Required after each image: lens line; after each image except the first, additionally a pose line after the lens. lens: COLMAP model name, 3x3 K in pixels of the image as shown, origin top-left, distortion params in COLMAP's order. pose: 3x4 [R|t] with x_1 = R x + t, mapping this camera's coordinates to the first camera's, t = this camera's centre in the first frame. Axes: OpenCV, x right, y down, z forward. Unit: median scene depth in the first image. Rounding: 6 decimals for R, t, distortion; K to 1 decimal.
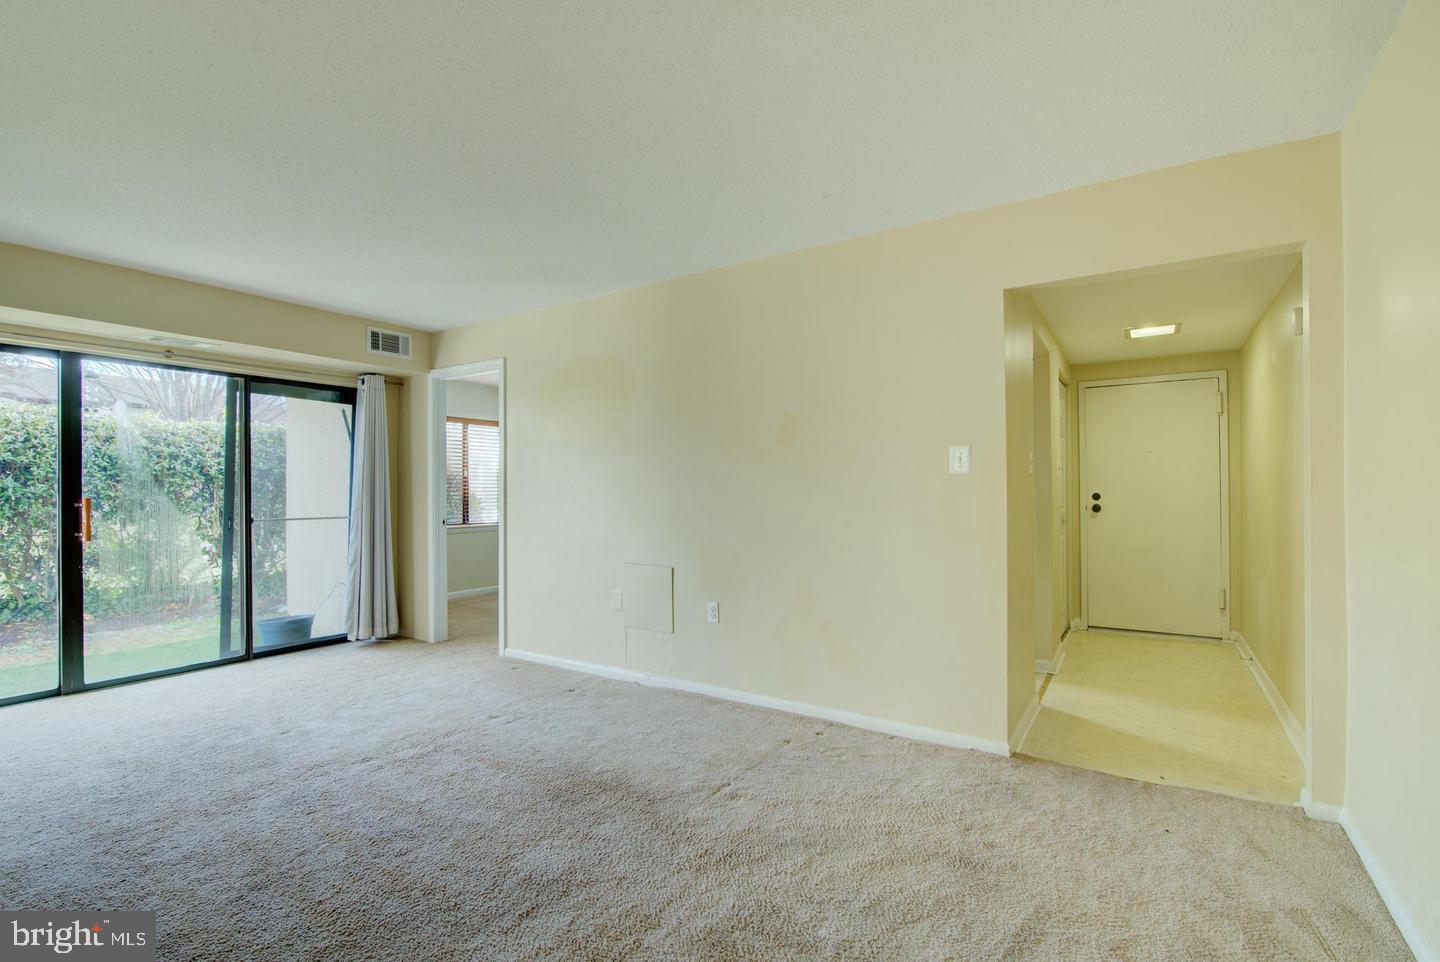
lens RADIAL K [[655.9, 0, 720.2], [0, 655.9, 488.4], [0, 0, 1]] dist [-0.021044, 0.001957]
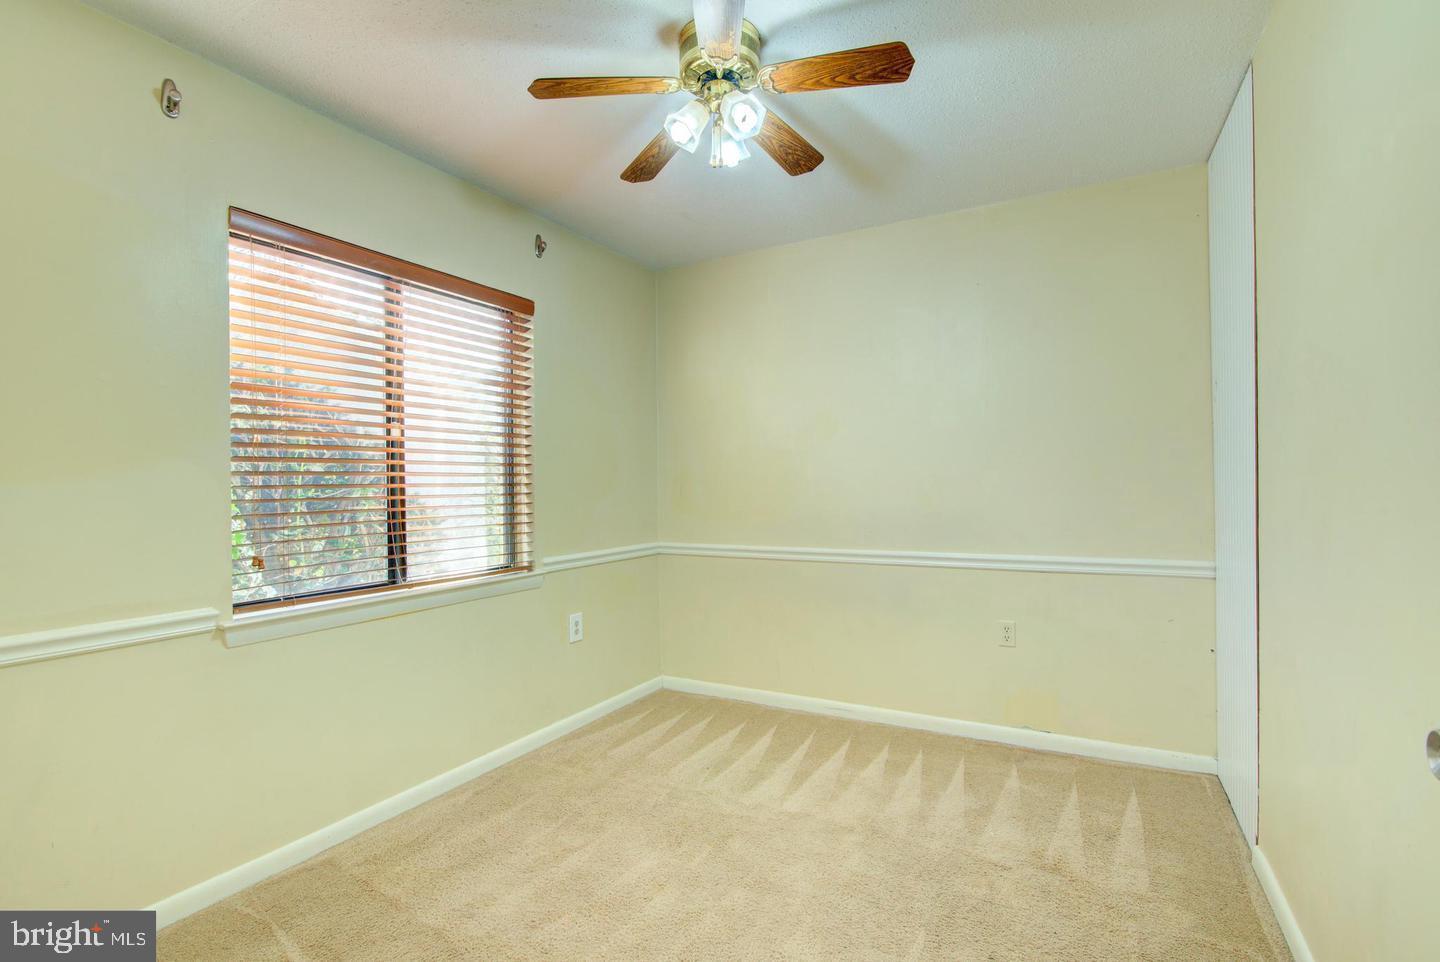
lens RADIAL K [[655.9, 0, 720.2], [0, 655.9, 488.4], [0, 0, 1]] dist [-0.021044, 0.001957]
pose [[0.997361, -0.009886, 0.071932, -0.436465], [0.009377, 0.999929, 0.007409, 0.008563], [-0.072000, -0.006715, 0.997382, 1.151541]]
